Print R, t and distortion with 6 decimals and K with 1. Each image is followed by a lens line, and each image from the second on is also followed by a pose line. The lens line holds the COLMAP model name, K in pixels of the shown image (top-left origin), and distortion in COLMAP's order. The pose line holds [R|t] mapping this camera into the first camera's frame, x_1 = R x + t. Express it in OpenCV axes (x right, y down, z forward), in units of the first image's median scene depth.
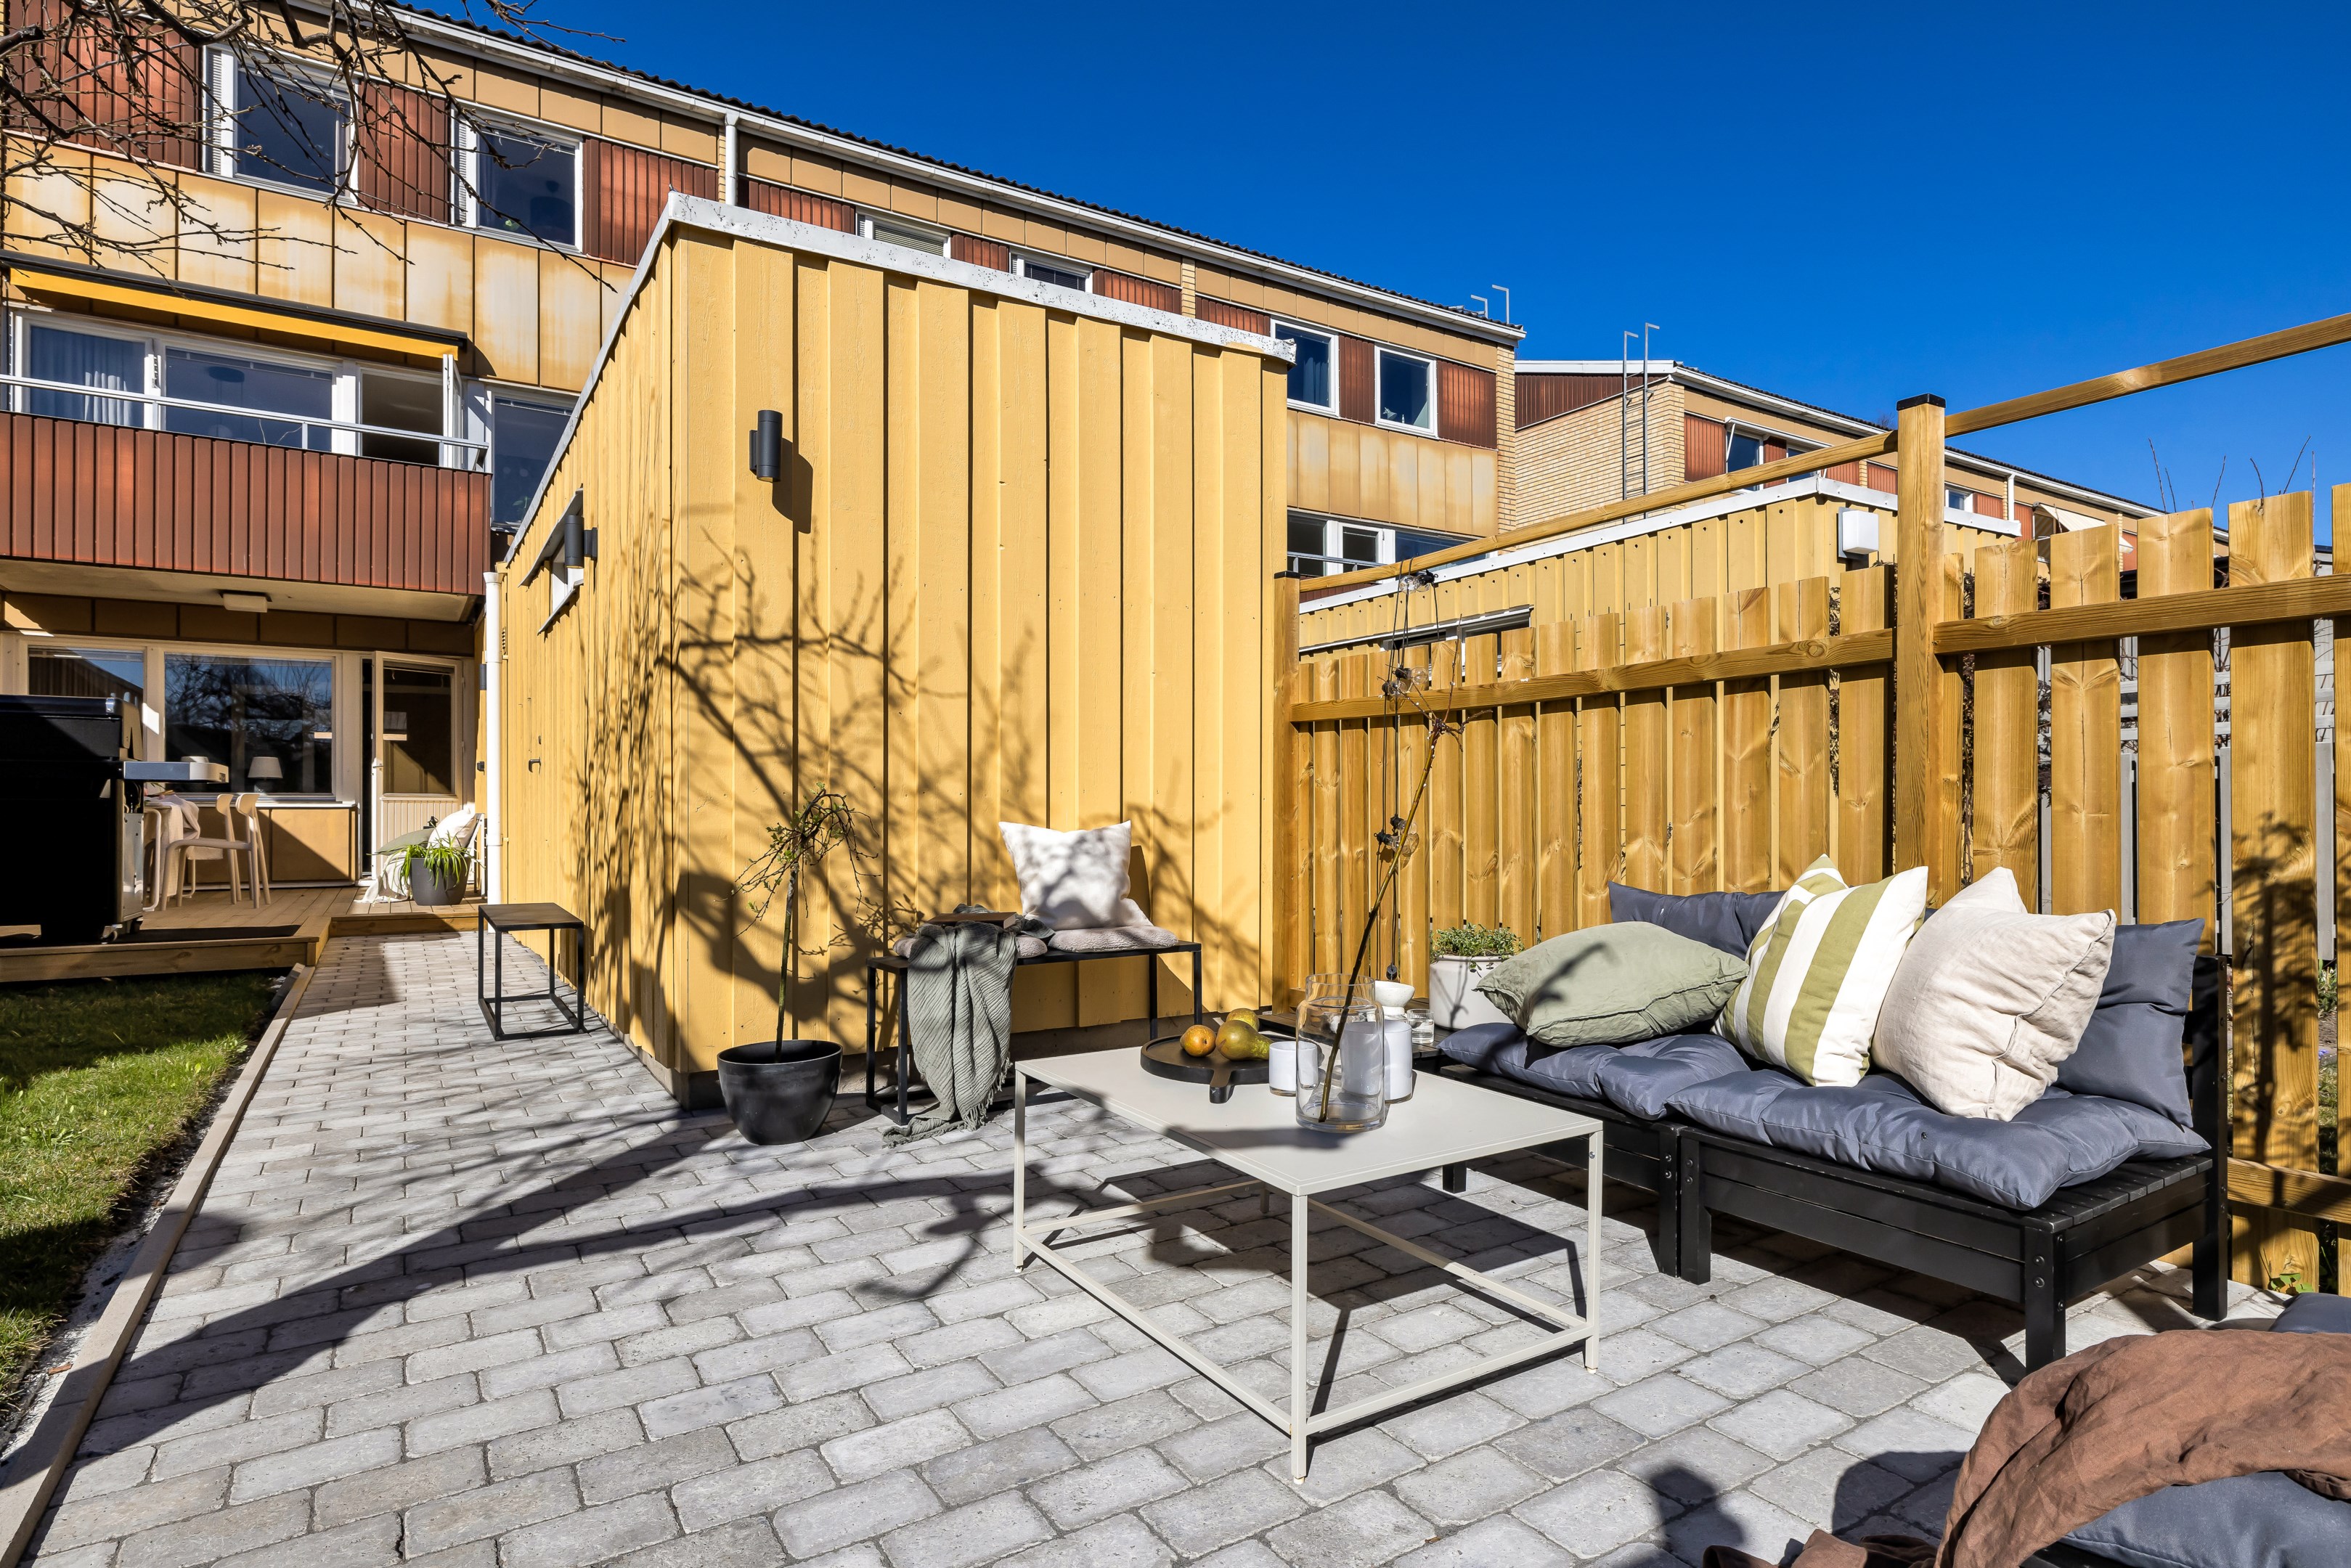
lens RADIAL K [[1228.0, 0, 1175.5], [0, 1228.0, 784.0], [0, 0, 1]] dist [0.000006, 0.000084]
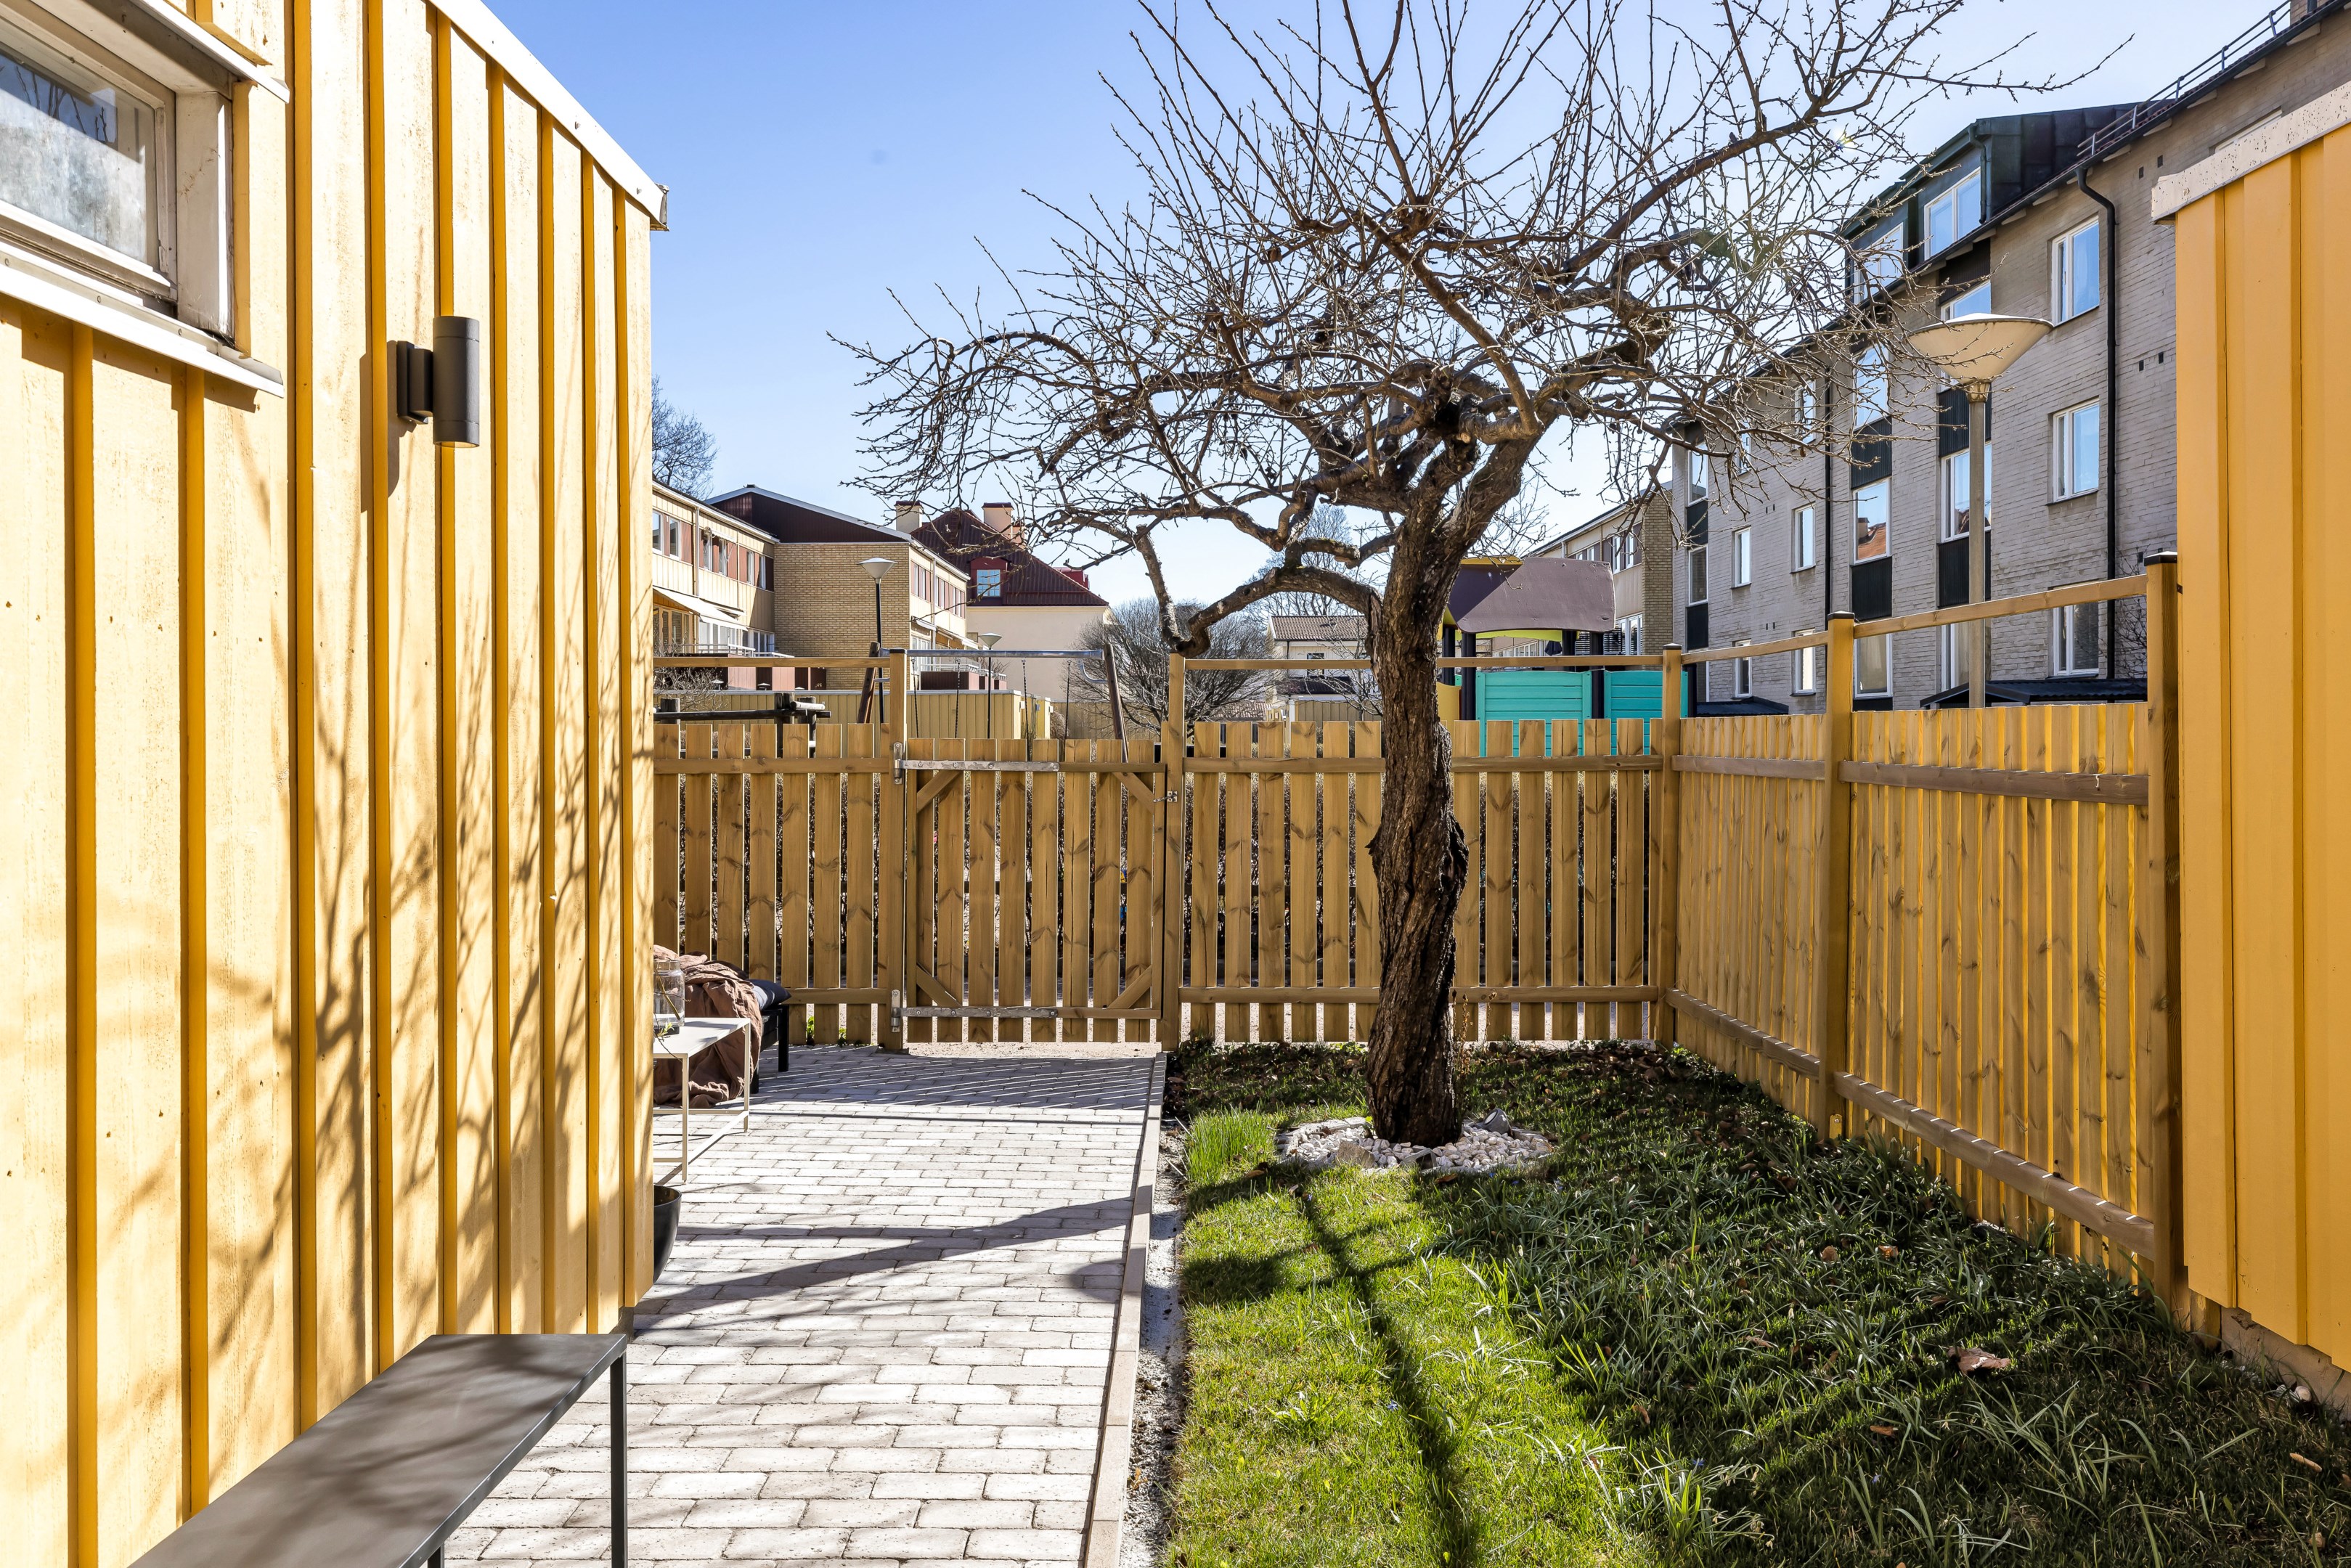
lens RADIAL K [[1982.3, 0, 1168.1], [0, 1982.3, 749.4], [0, 0, 1]] dist [-0.000117, -0.004174]
pose [[-0.839932, 0.003854, 0.542677, -2.084208], [-0.001719, 0.999951, -0.009762, -0.154395], [-0.542688, -0.009132, -0.839884, 2.854643]]
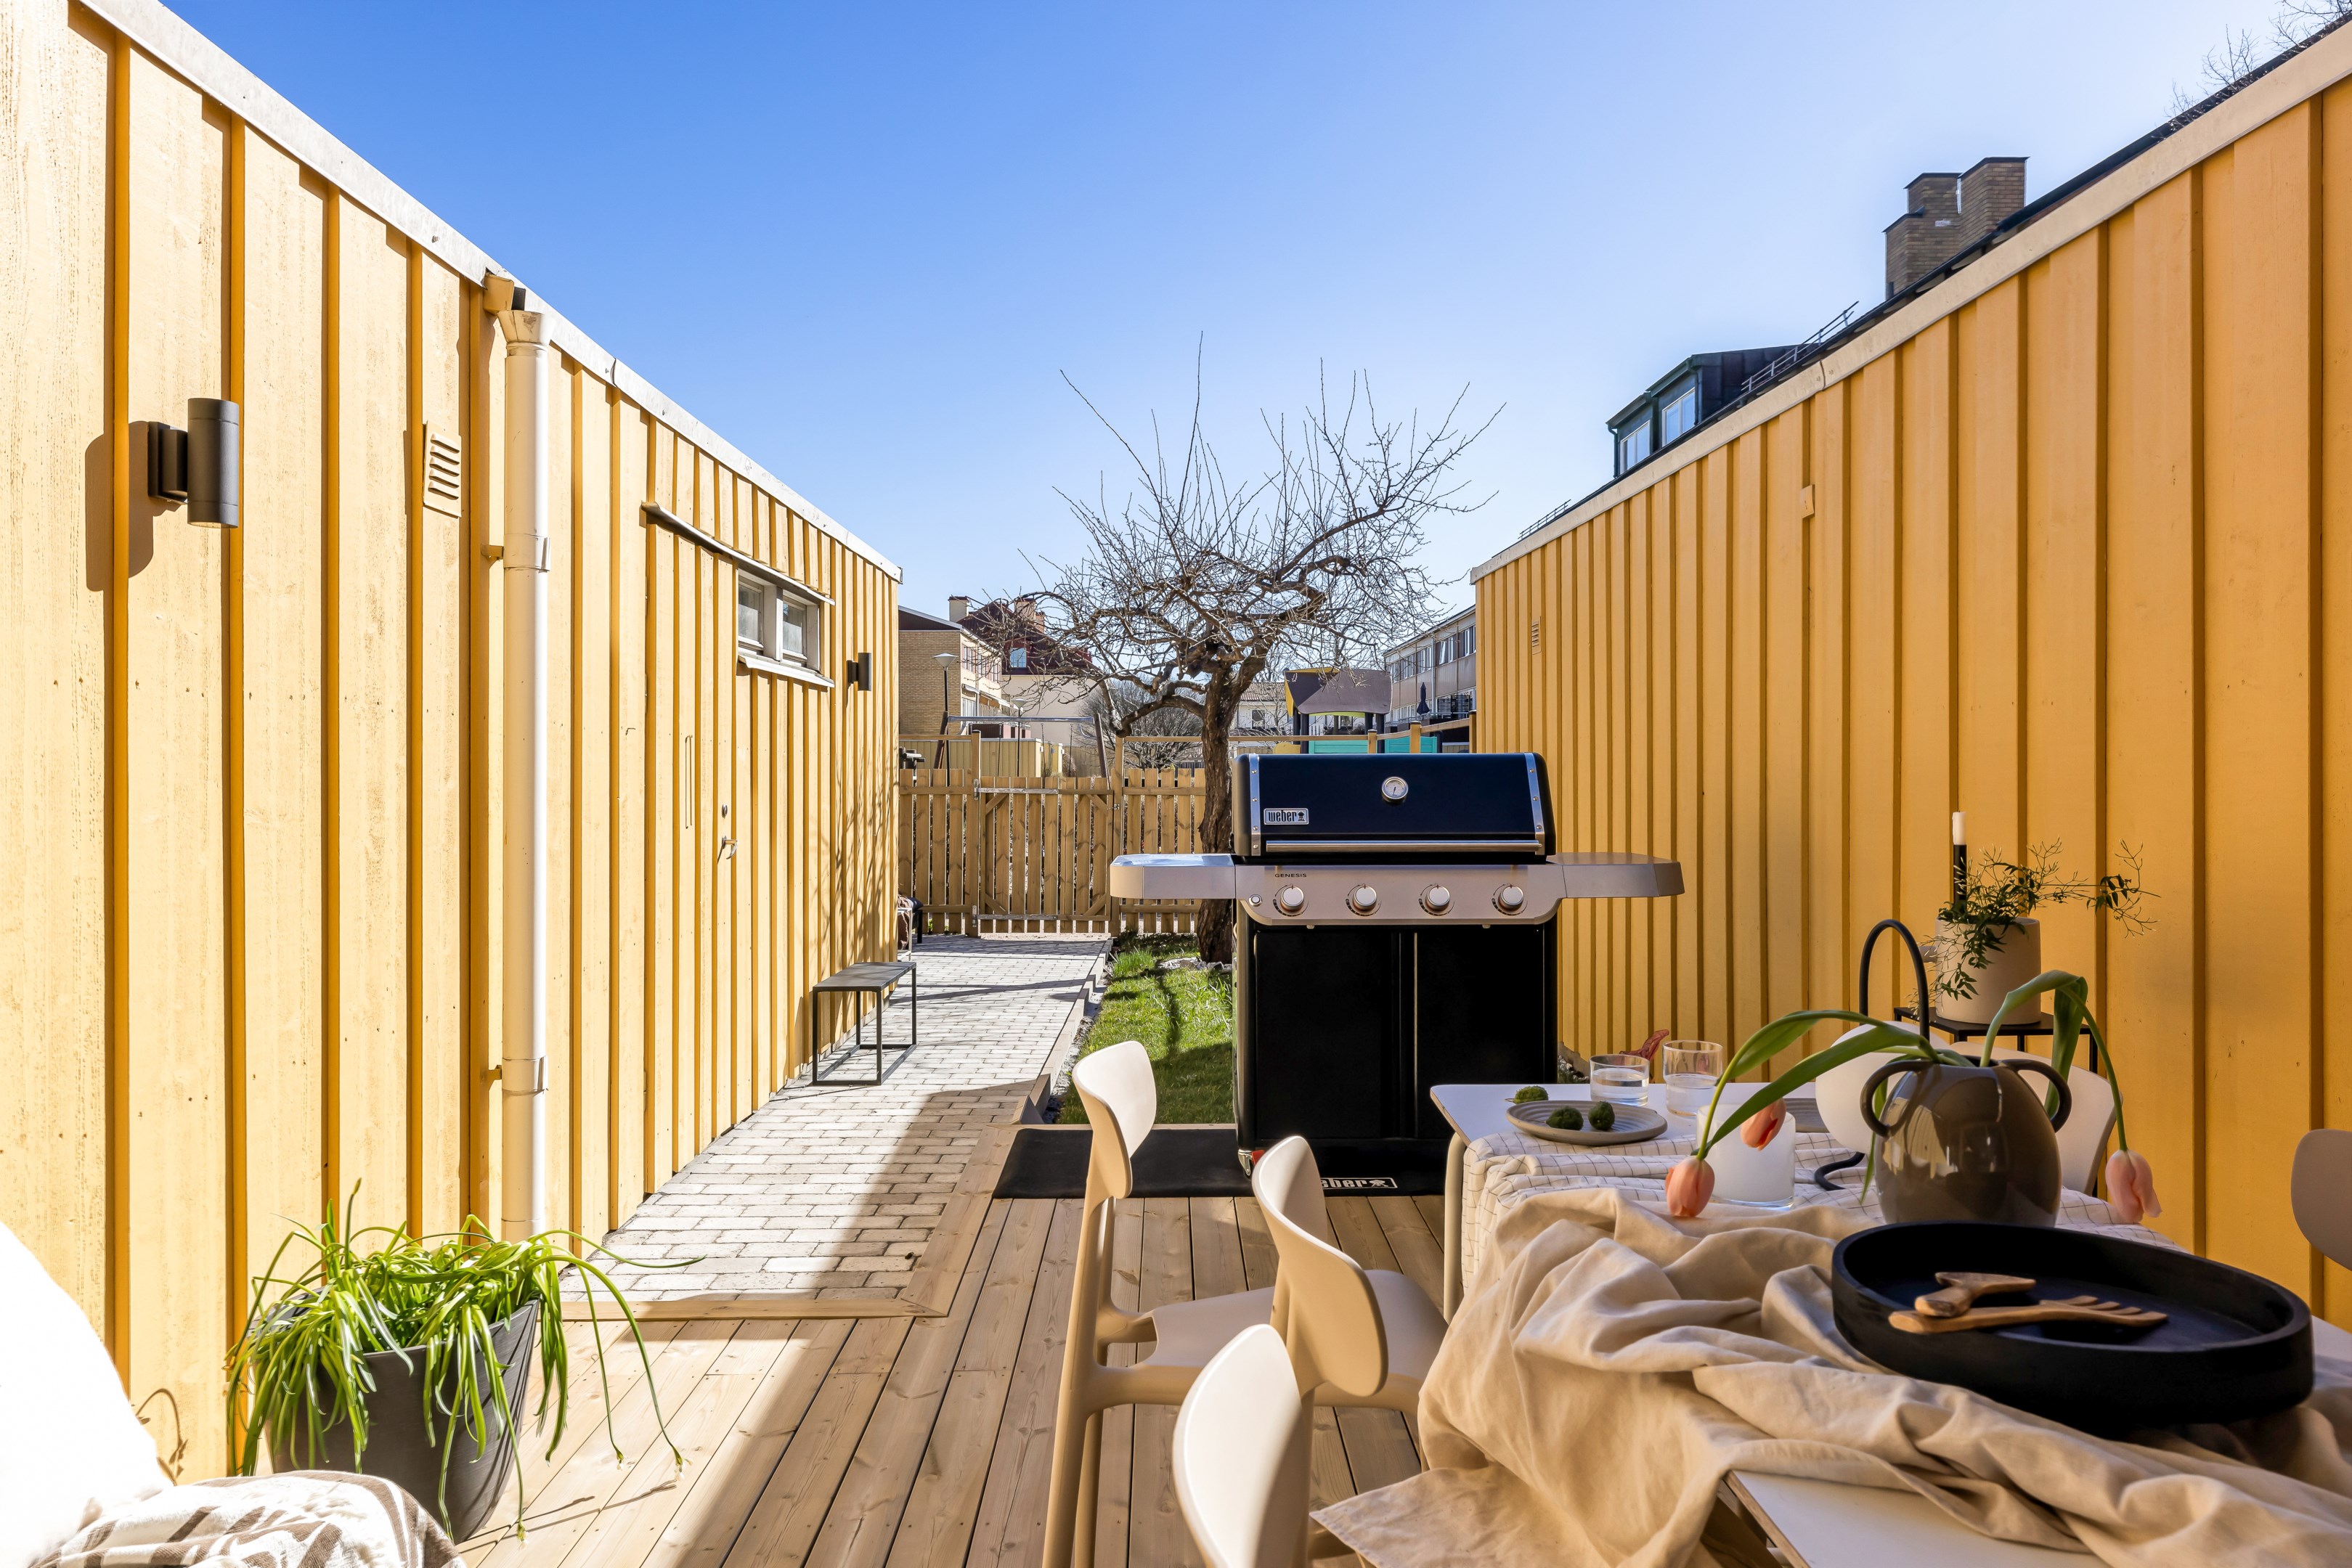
lens RADIAL K [[1541.9, 0, 1176.0], [0, 1541.9, 784.0], [0, 0, 1]] dist [0.004565, 0.001367]
pose [[-0.846861, -0.000246, 0.531814, -3.358657], [-0.004979, 0.999960, -0.007465, -0.145223], [-0.531791, -0.008969, -0.846828, 4.523377]]
